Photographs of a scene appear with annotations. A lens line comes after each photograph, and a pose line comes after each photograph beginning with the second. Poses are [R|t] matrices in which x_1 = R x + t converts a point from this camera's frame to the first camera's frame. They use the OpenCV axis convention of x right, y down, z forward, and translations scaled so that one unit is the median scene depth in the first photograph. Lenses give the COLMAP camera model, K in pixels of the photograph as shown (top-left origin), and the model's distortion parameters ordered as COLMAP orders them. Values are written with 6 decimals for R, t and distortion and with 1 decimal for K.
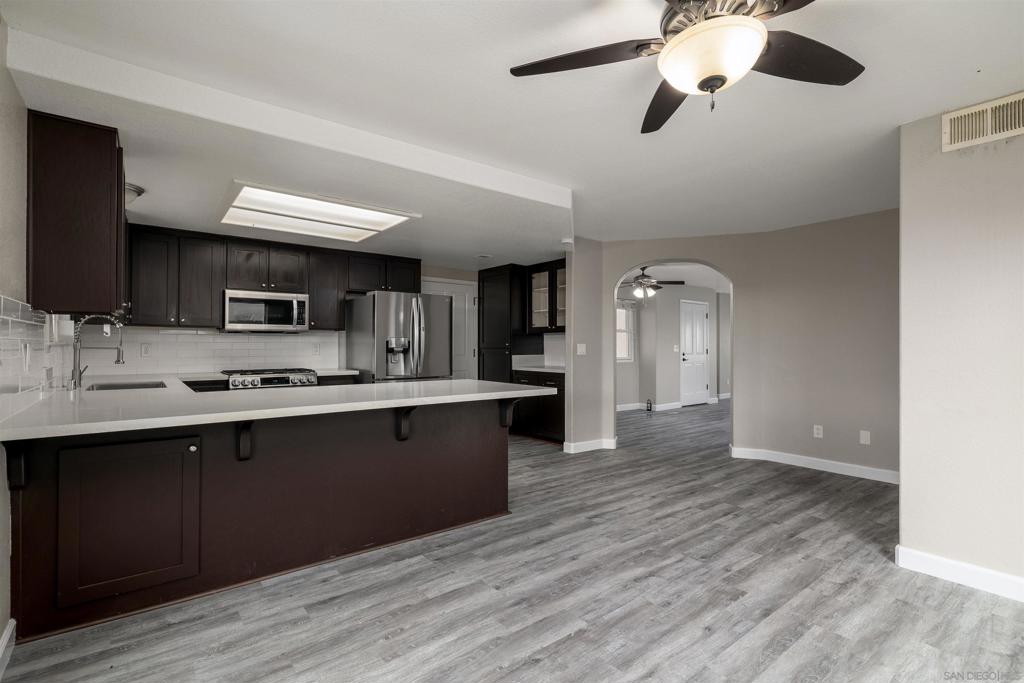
lens RADIAL K [[472.1, 0, 482.1], [0, 472.1, 342.3], [0, 0, 1]] dist [0.000579, 0.000074]
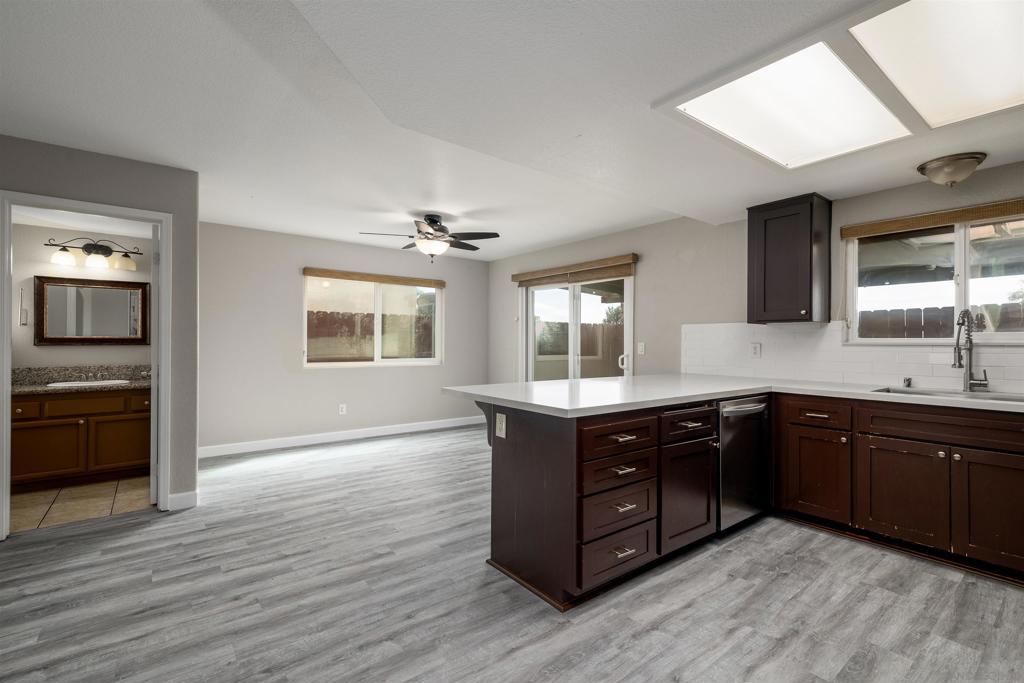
lens RADIAL K [[436.6, 0, 512.0], [0, 436.6, 341.5], [0, 0, 1]] dist [0.000947, 0.000322]
pose [[-0.998027, -0.010759, -0.061864, 0.077054], [-0.010304, 0.999917, -0.007675, 0.014776], [0.061941, -0.007022, -0.998055, 1.963898]]
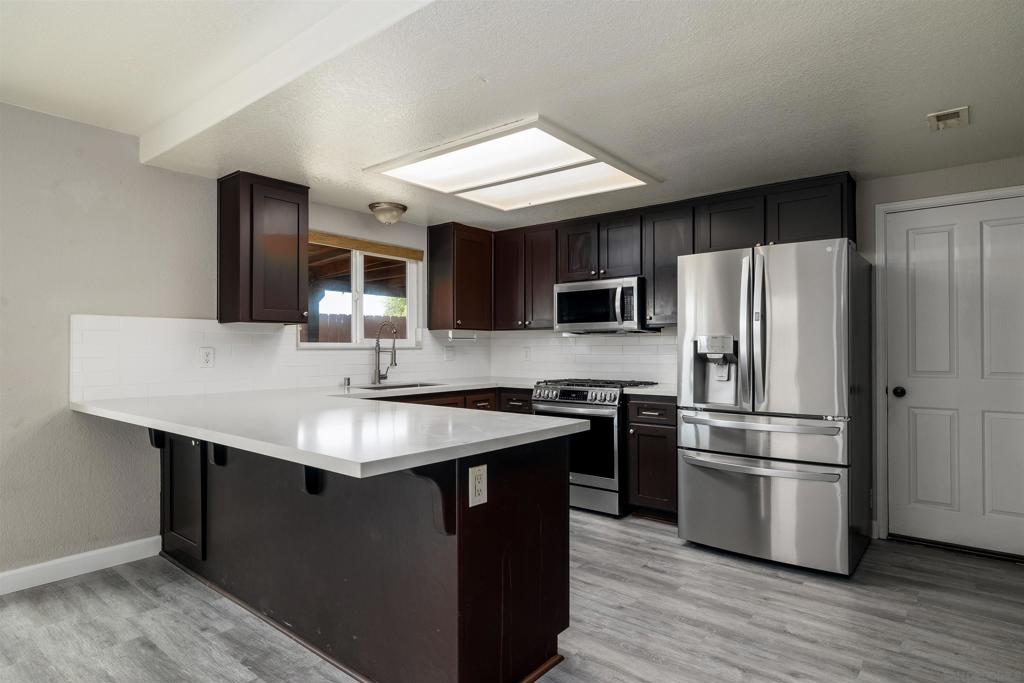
lens RADIAL K [[556.9, 0, 534.9], [0, 556.9, 344.1], [0, 0, 1]] dist [-0.001509, -0.000808]
pose [[0.286400, -0.012608, -0.958027, 0.650602], [0.005464, 0.999919, -0.011526, 0.012921], [0.958095, -0.001934, 0.286445, 1.062299]]
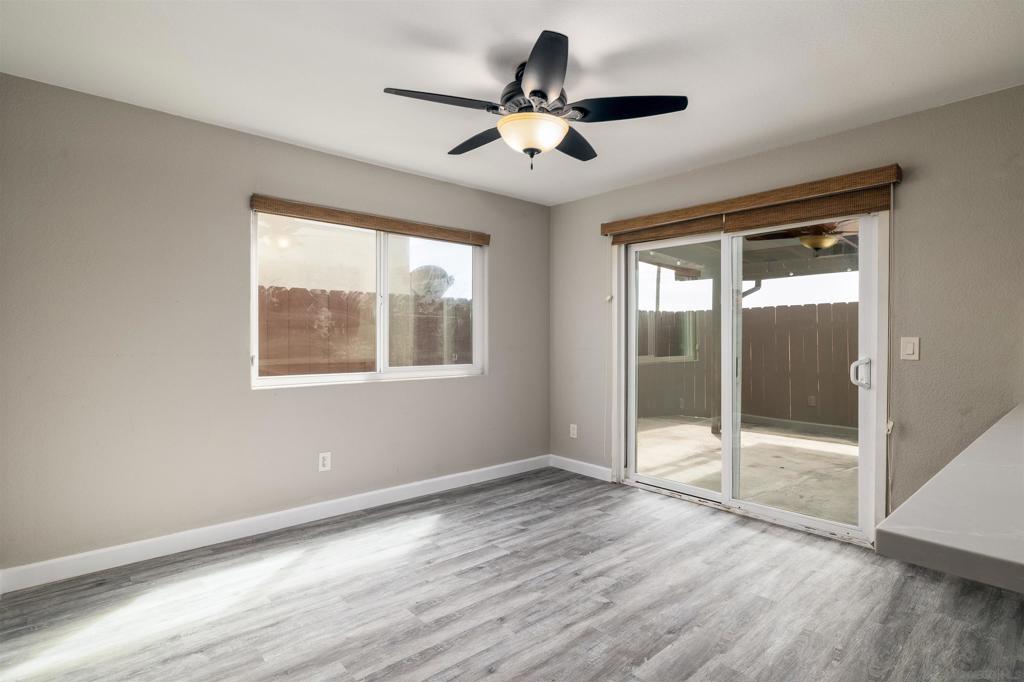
lens RADIAL K [[500.8, 0, 499.4], [0, 500.8, 339.8], [0, 0, 1]] dist [0.000946, 0.000675]
pose [[-0.995210, -0.006942, -0.097517, 0.377552], [-0.006997, 0.999975, 0.000227, 0.012288], [0.097514, 0.000908, -0.995234, 1.284710]]
